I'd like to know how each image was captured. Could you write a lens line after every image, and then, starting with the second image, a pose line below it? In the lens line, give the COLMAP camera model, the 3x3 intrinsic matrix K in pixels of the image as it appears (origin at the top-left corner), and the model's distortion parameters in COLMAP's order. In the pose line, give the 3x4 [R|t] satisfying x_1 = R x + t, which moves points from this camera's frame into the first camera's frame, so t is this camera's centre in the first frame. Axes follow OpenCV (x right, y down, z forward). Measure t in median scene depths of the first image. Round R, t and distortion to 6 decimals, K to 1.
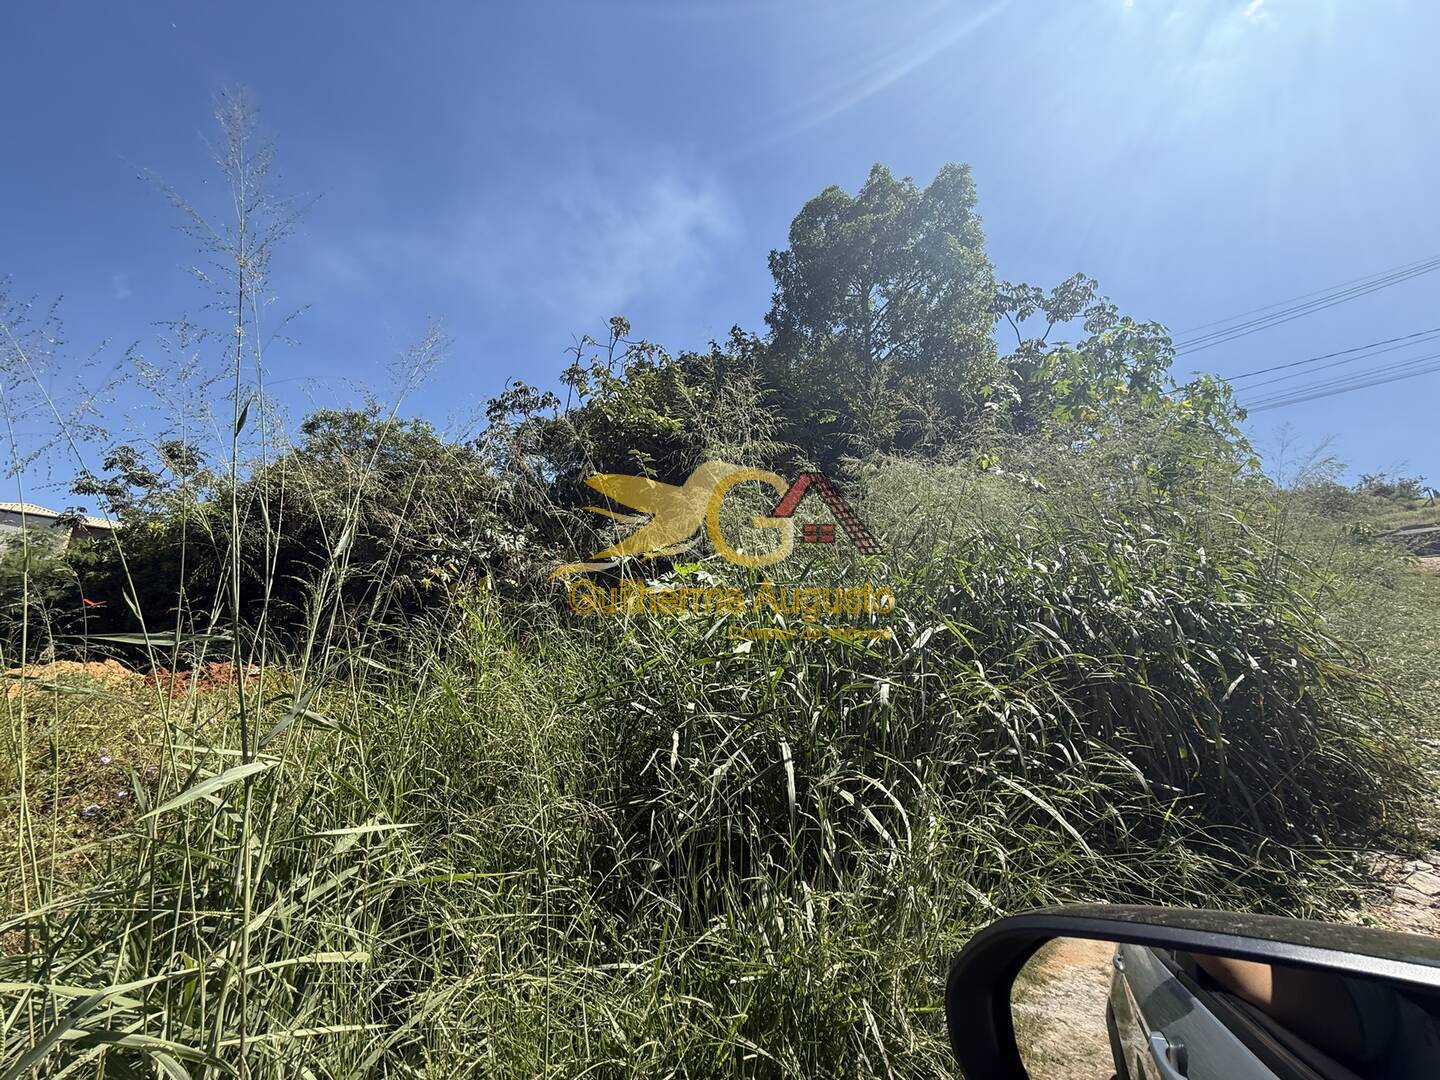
lens RADIAL K [[573.0, 0, 725.8], [0, 573.0, 543.1], [0, 0, 1]] dist [0.001338, 0.000569]
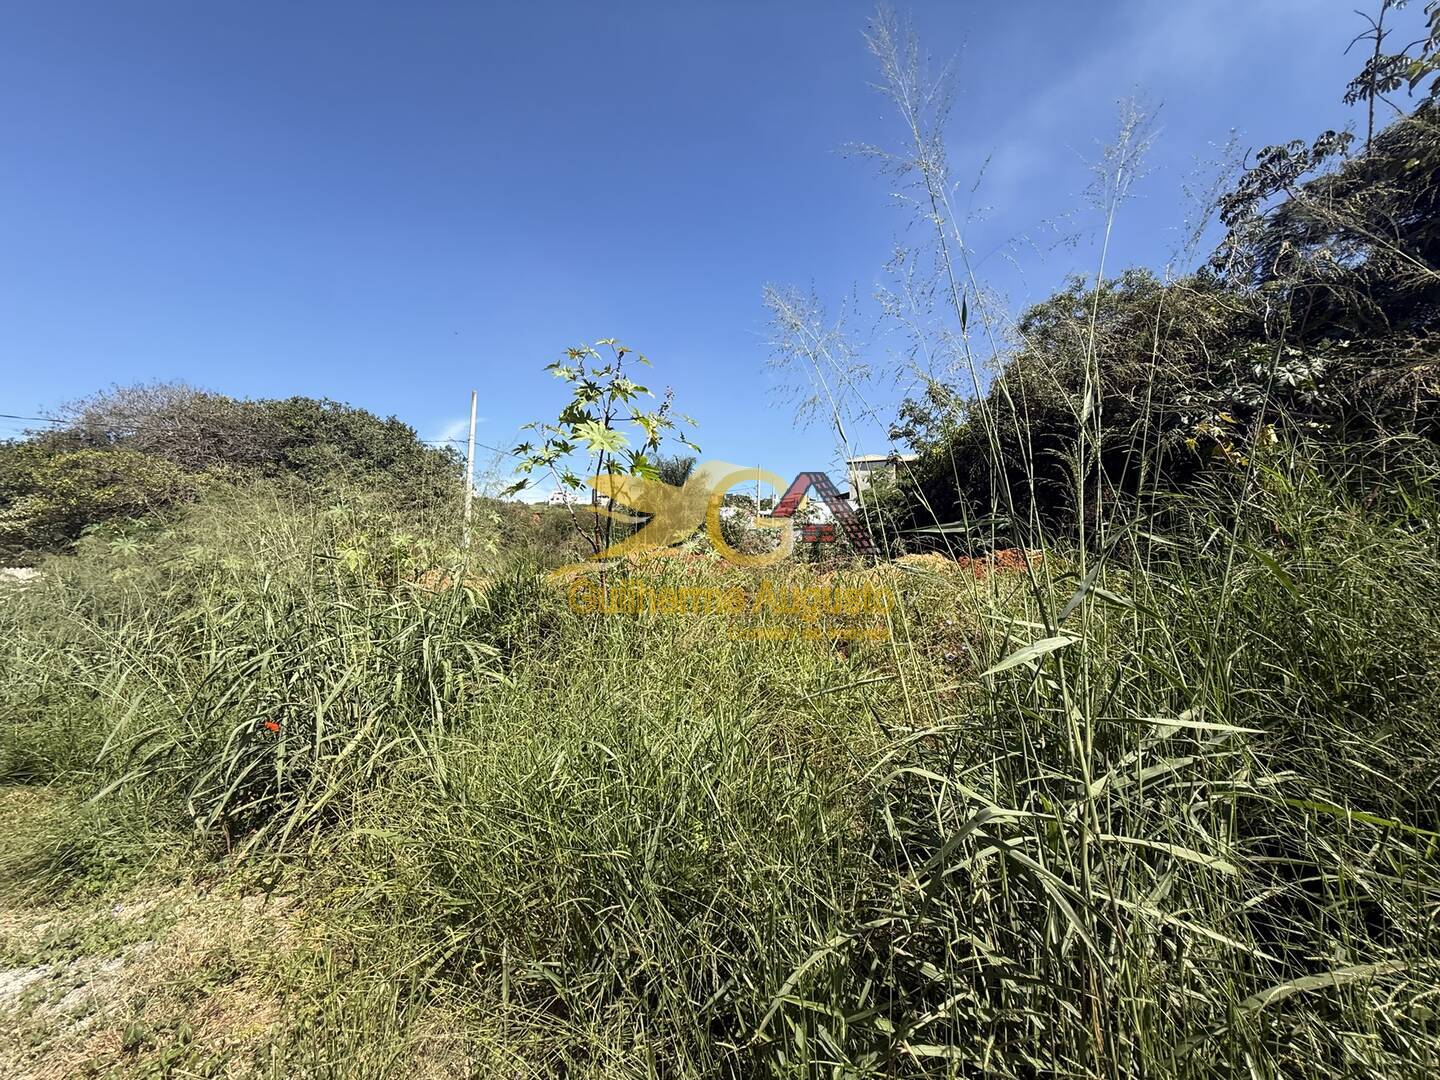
lens RADIAL K [[573.0, 0, 724.4], [0, 573.0, 542.1], [0, 0, 1]] dist [0.001338, 0.000569]
pose [[0.396170, -0.061313, -0.916128, -0.071555], [0.242345, 0.969368, 0.039924, 0.021502], [0.885617, -0.237835, 0.398894, 0.067337]]
